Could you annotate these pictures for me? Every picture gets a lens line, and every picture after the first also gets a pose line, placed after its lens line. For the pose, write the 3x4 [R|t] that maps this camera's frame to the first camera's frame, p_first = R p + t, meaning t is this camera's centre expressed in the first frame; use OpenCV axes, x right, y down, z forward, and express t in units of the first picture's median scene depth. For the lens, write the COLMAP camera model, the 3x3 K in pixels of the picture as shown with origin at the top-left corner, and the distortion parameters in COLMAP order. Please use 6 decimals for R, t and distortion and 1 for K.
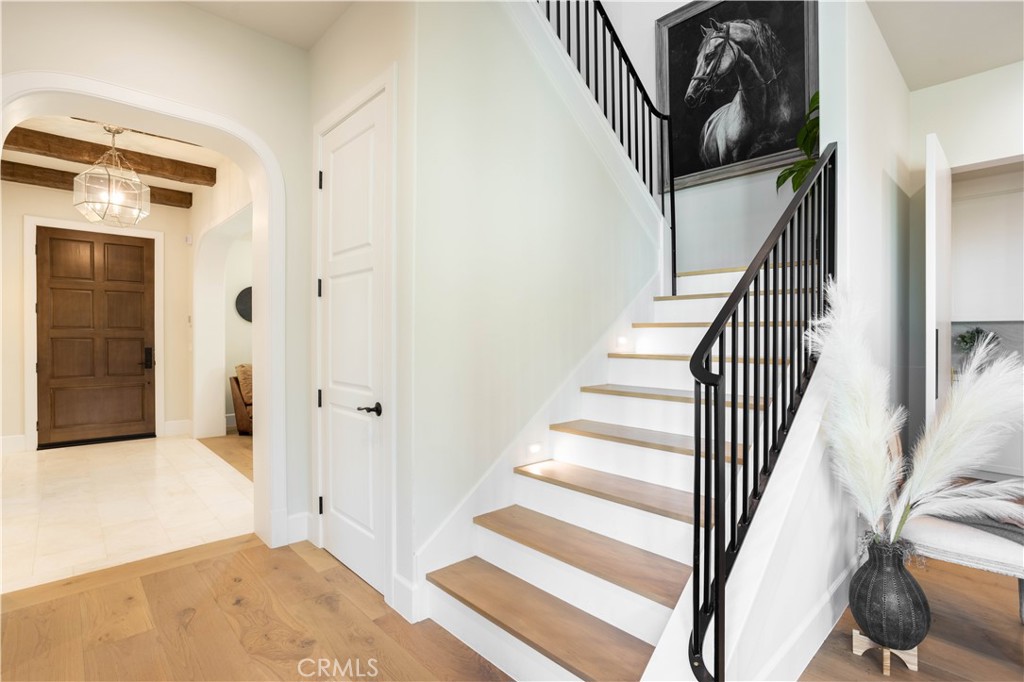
lens RADIAL K [[490.6, 0, 511.3], [0, 490.6, 342.9], [0, 0, 1]] dist [-0.033415, 0.014418]
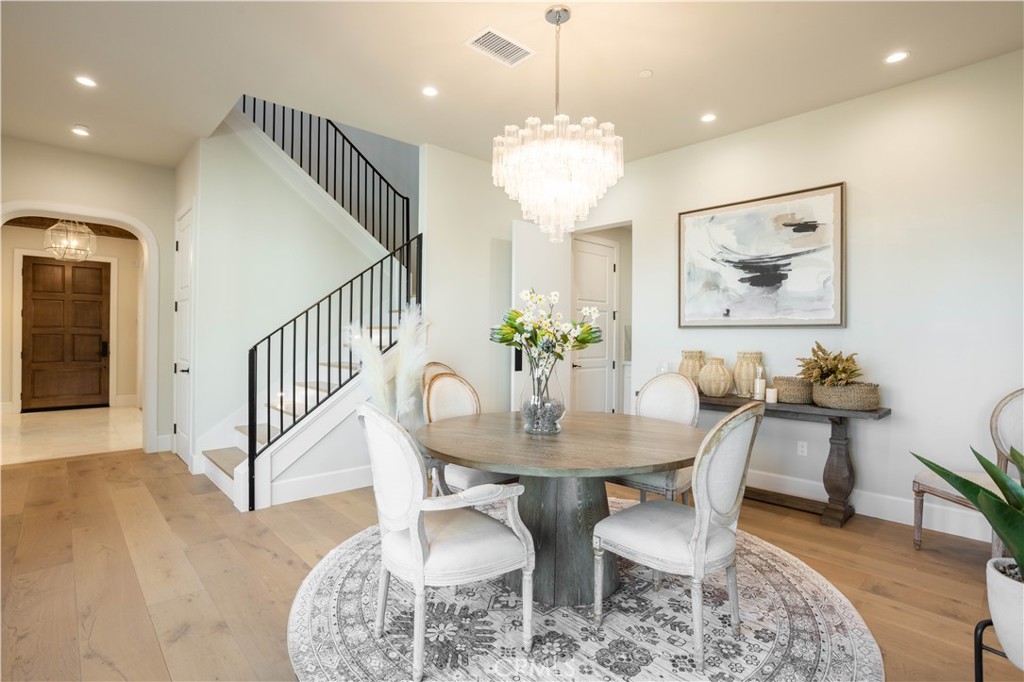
lens RADIAL K [[490.6, 0, 518.3], [0, 490.6, 336.1], [0, 0, 1]] dist [-0.033415, 0.014418]
pose [[0.999964, 0.004854, 0.007023, 0.451179], [-0.004767, 0.999912, -0.012368, 0.006054], [-0.007082, 0.012334, 0.999899, -0.413354]]
